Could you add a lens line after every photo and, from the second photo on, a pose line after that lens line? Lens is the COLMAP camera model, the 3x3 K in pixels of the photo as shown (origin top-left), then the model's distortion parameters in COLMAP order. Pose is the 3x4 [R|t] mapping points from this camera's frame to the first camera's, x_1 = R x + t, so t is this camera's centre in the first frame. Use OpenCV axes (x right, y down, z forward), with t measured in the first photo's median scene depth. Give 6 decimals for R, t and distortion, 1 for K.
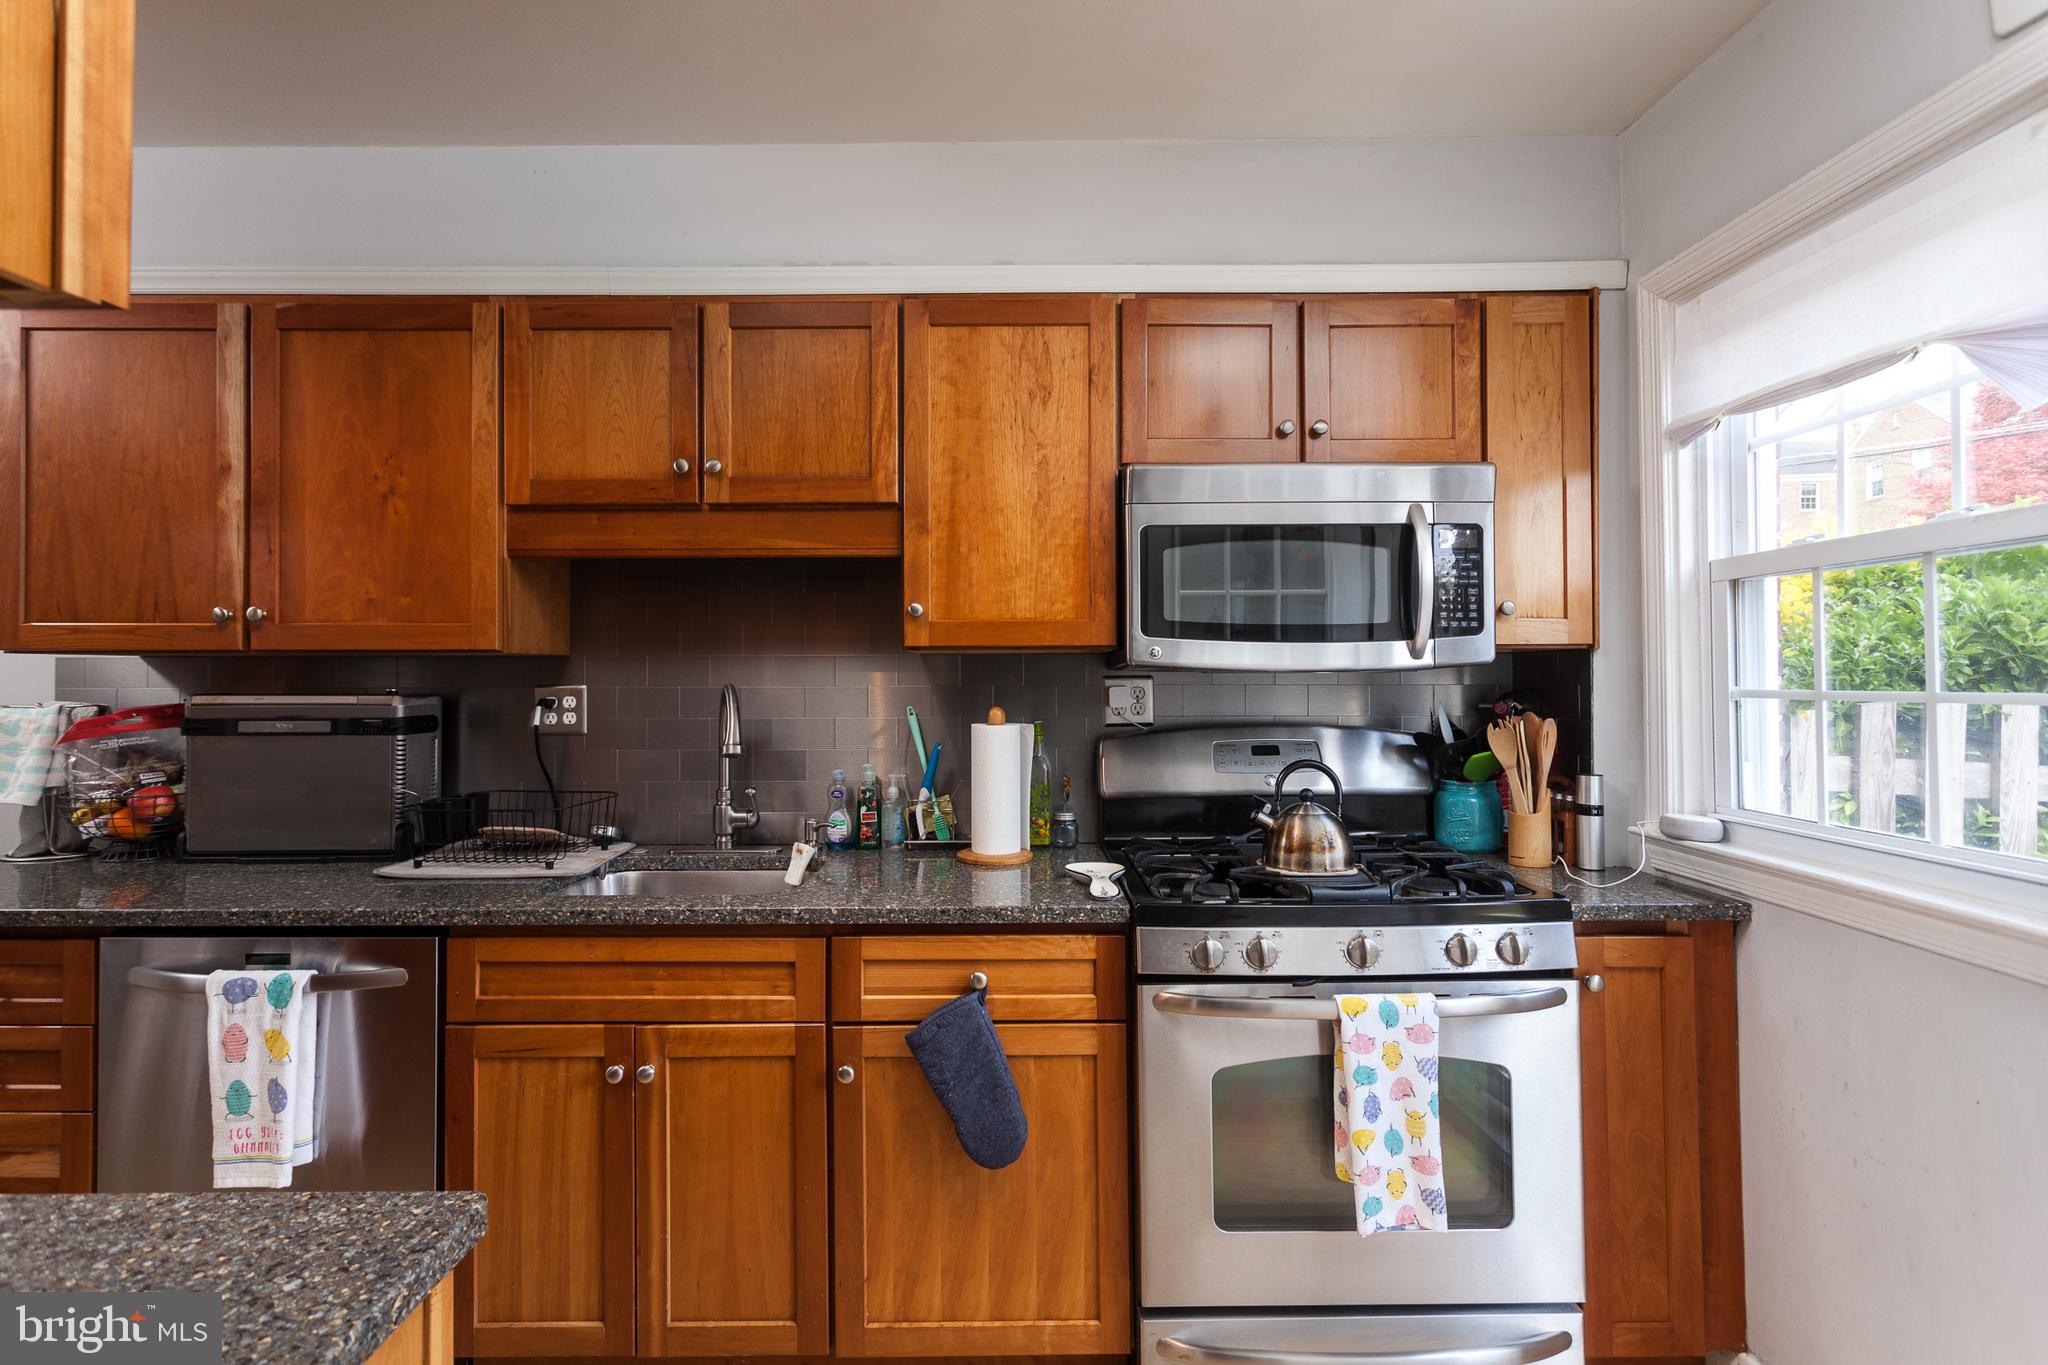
lens RADIAL K [[964.3, 0, 1010.9], [0, 964.3, 677.9], [0, 0, 1]] dist [0.000304, 0.000301]
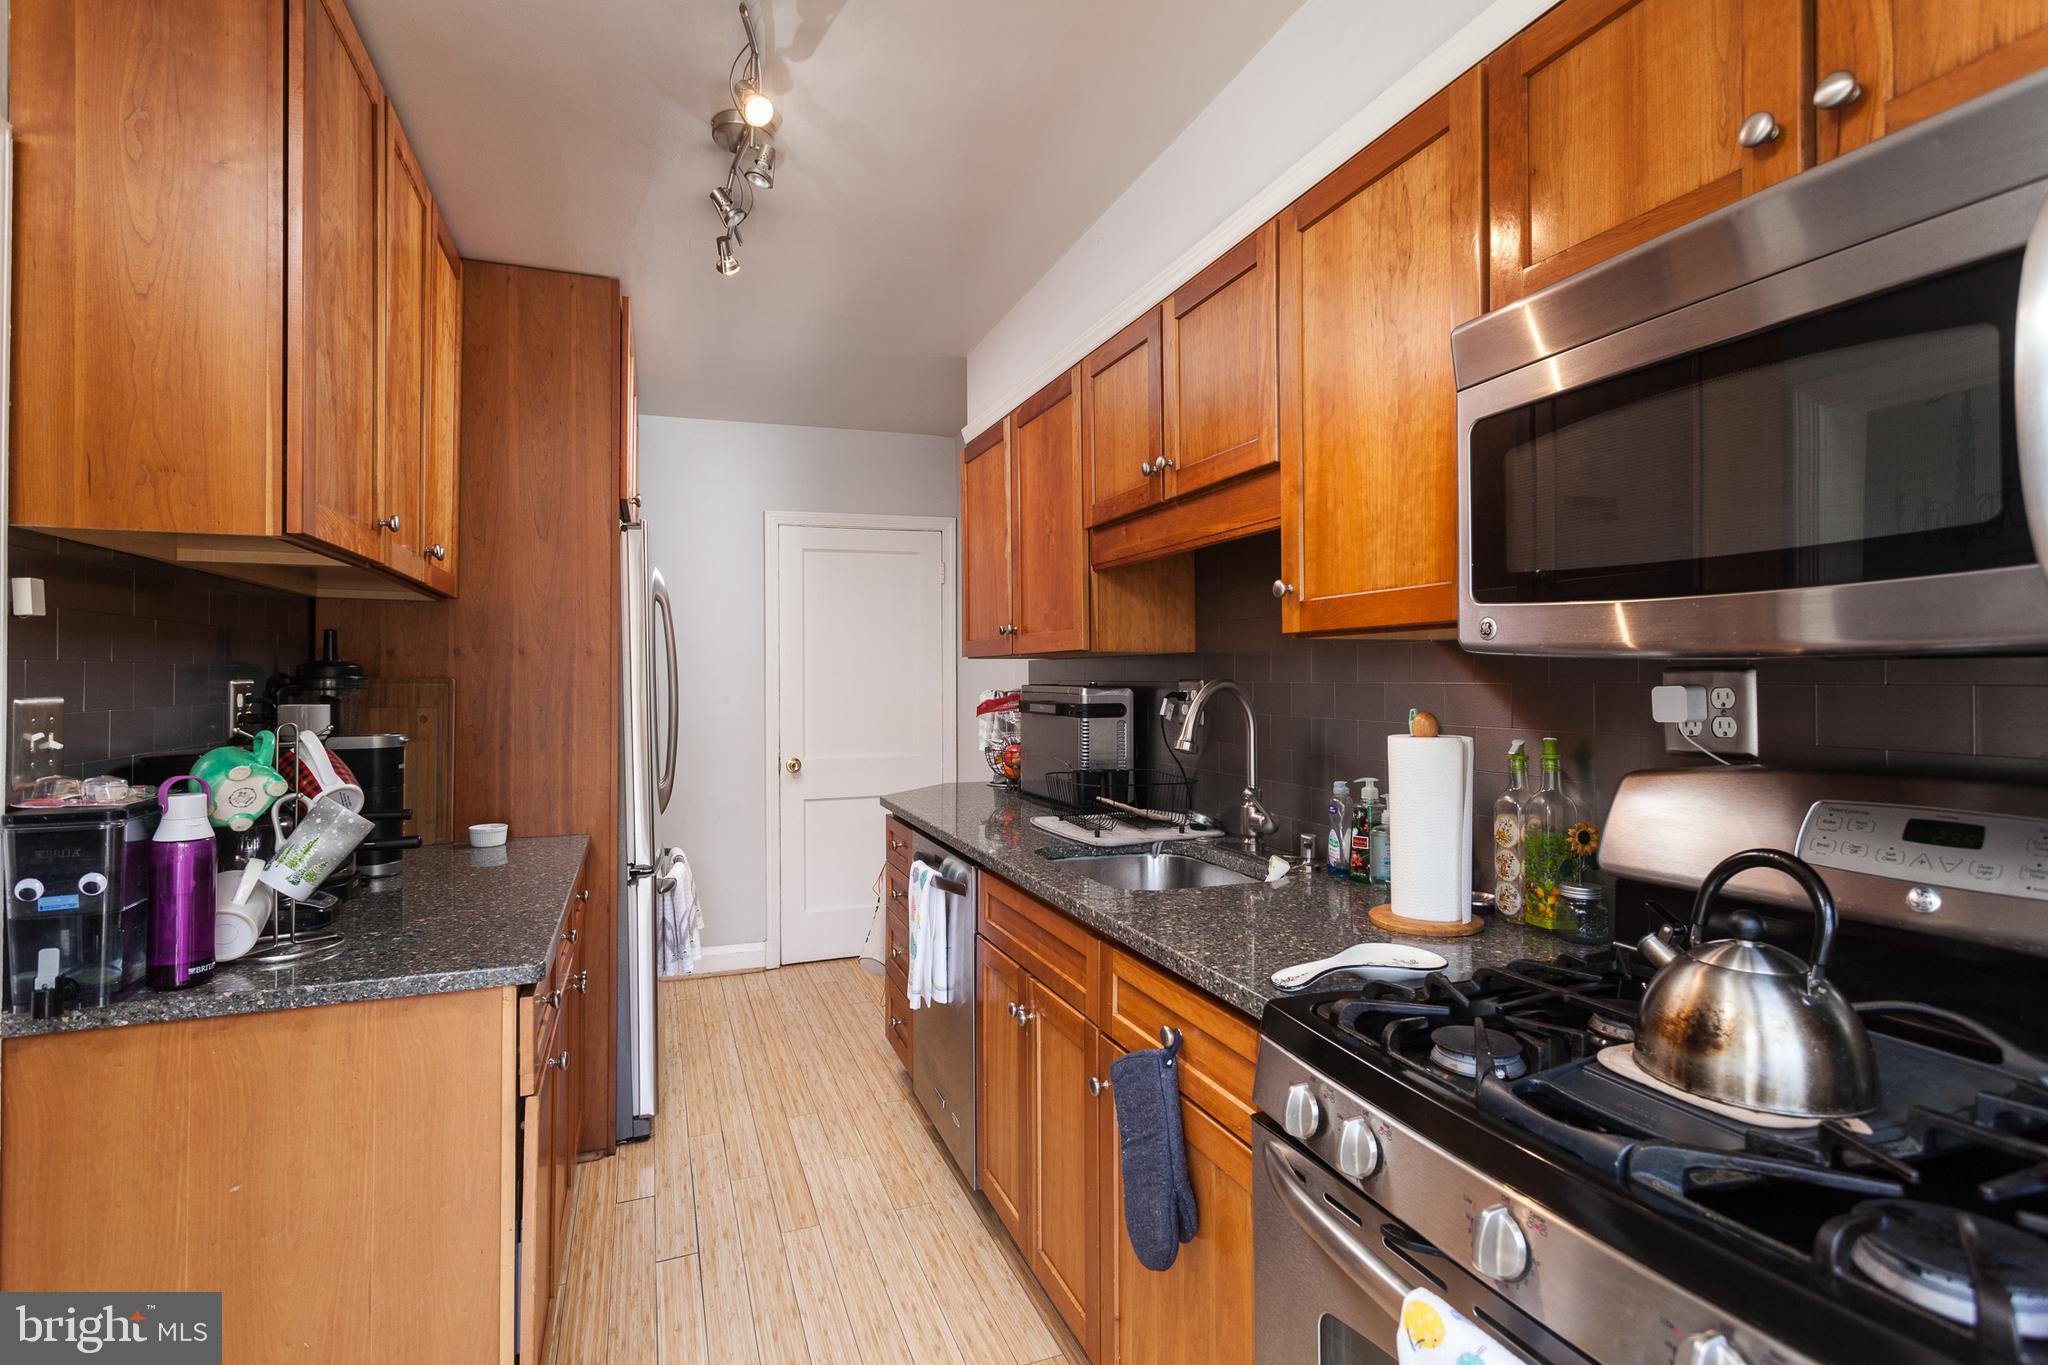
lens RADIAL K [[964.3, 0, 1010.9], [0, 964.3, 677.9], [0, 0, 1]] dist [0.000304, 0.000301]
pose [[0.354462, 0.003321, -0.935064, 0.581335], [0.000507, 0.999993, 0.003744, 0.001625], [0.935070, -0.001801, 0.354458, 0.490313]]
